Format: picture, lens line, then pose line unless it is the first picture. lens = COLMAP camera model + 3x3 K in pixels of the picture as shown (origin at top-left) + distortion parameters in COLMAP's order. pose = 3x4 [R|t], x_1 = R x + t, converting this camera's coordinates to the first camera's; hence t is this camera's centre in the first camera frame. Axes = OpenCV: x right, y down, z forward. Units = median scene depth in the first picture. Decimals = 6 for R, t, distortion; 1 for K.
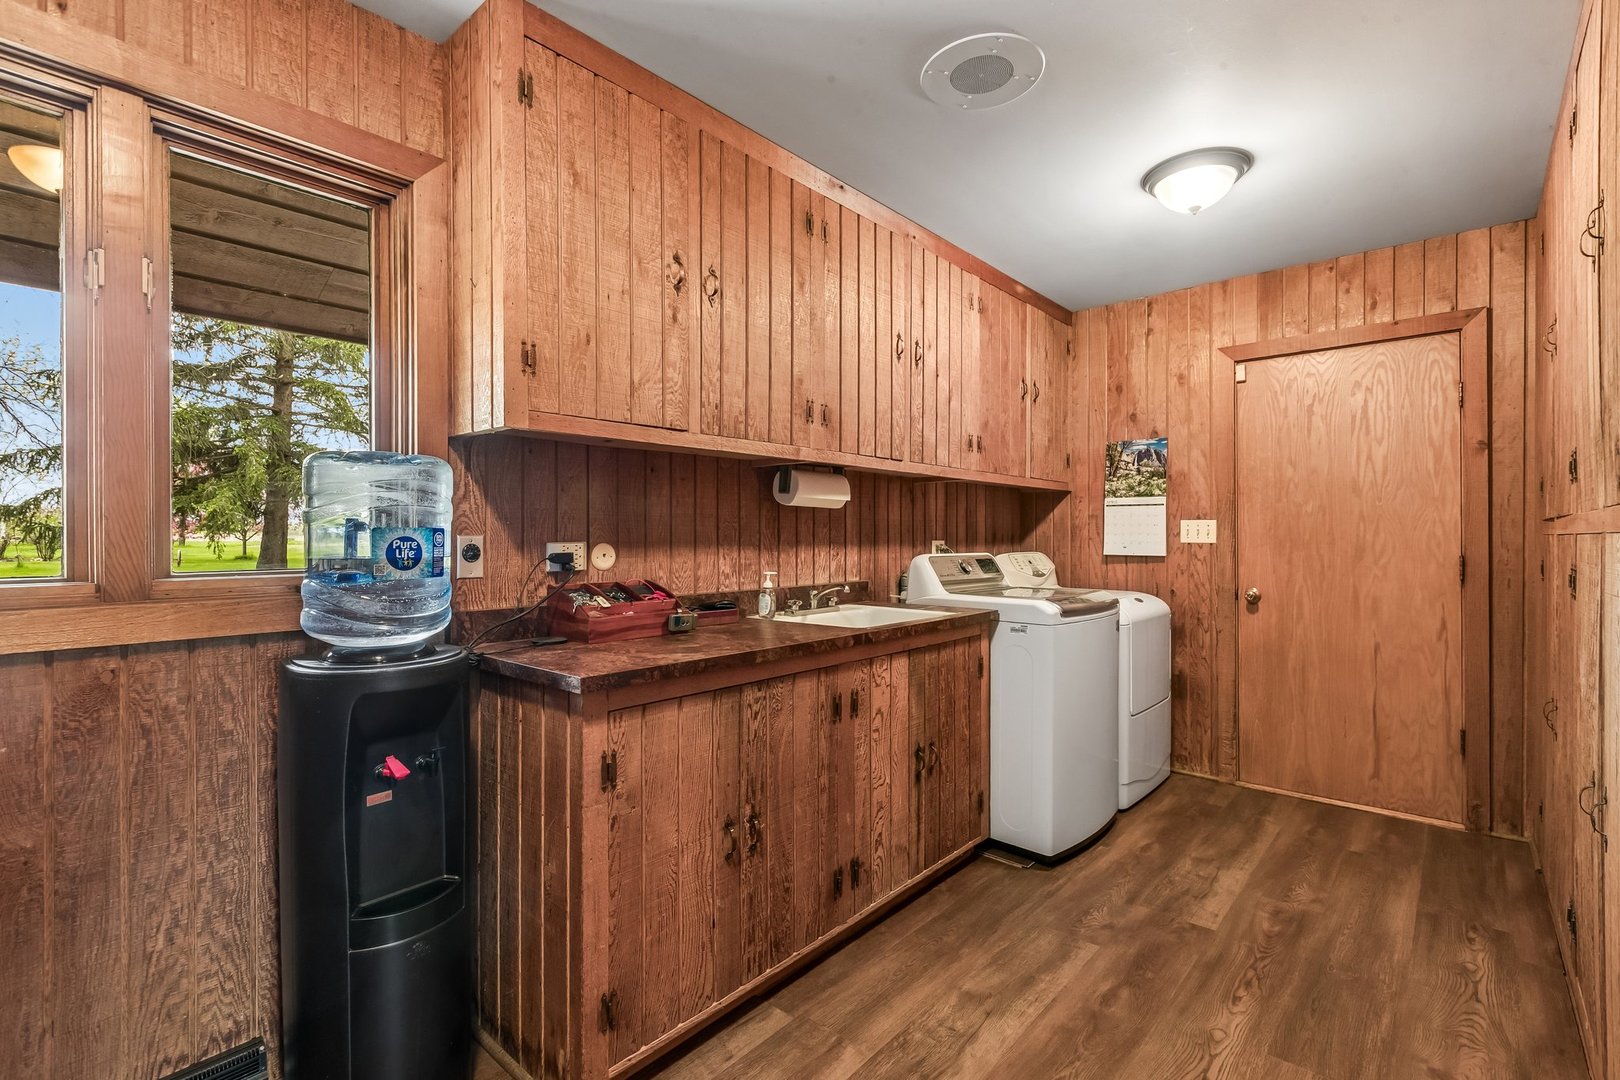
lens RADIAL K [[738.2, 0, 809.4], [0, 738.2, 536.9], [0, 0, 1]] dist [0.003712, 0.000087]
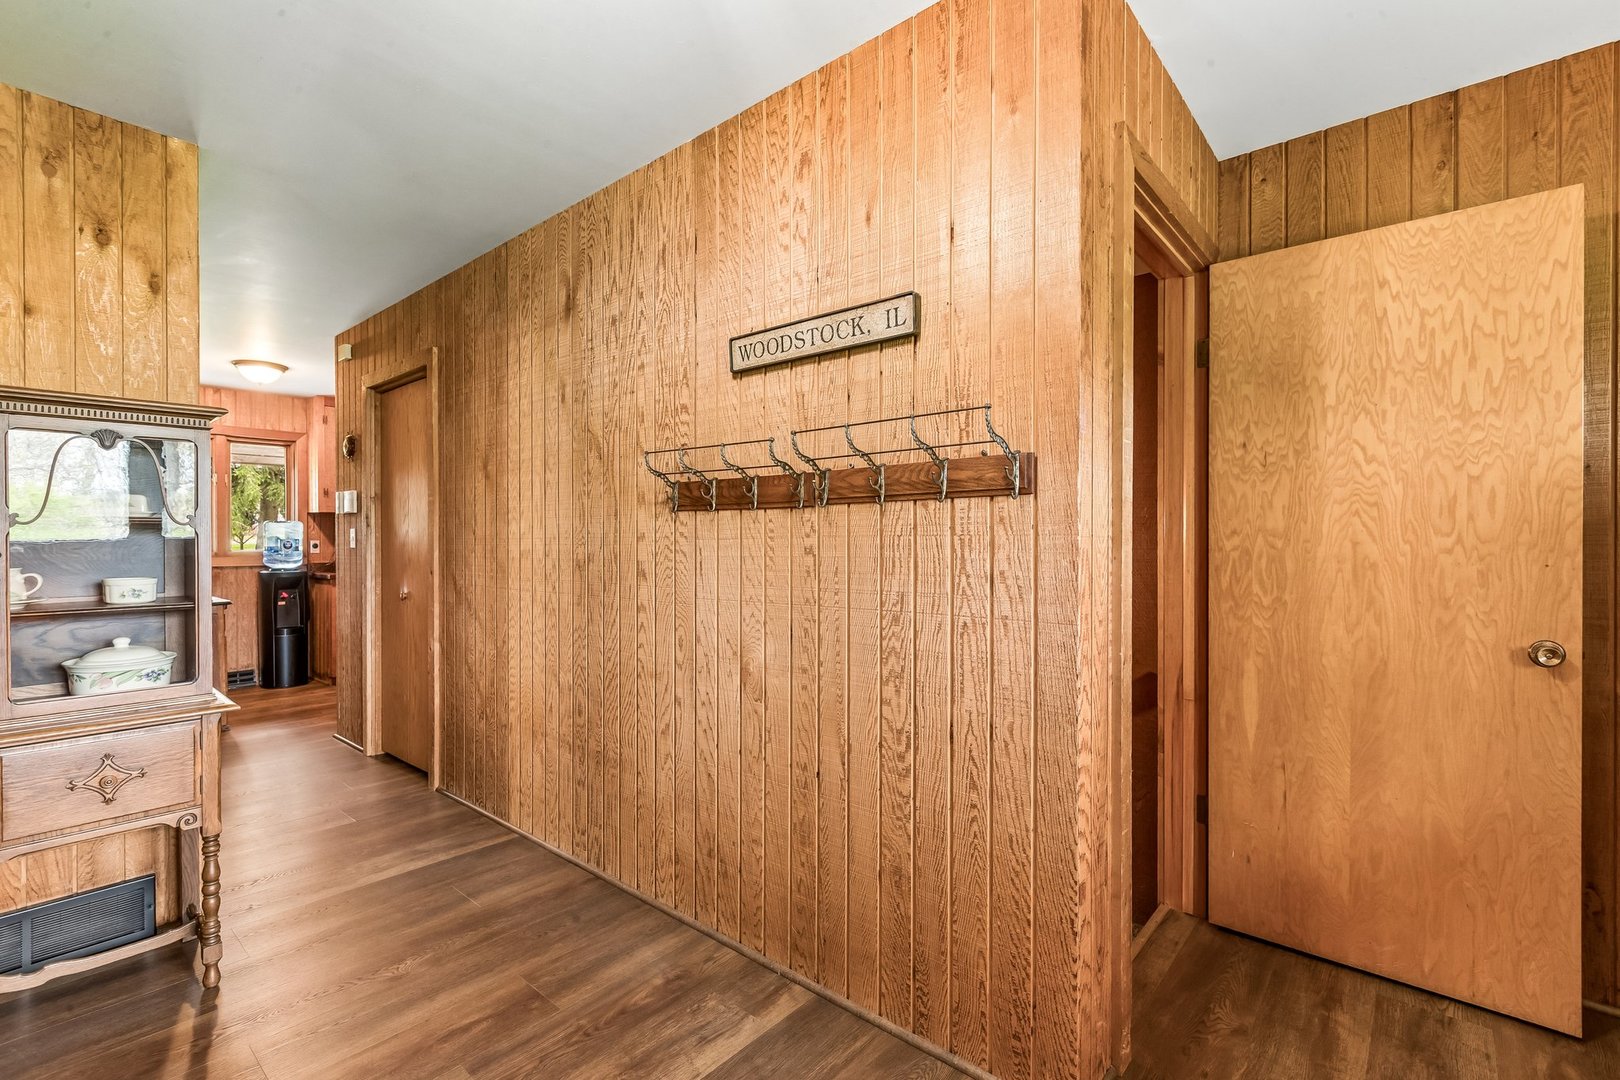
lens RADIAL K [[738.2, 0, 810.4], [0, 738.2, 545.0], [0, 0, 1]] dist [0.003712, 0.000087]
pose [[0.999992, 0.000183, 0.004086, 2.186643], [-0.000212, 0.999975, 0.007014, -0.008030], [-0.004085, -0.007015, 0.999967, -2.922426]]
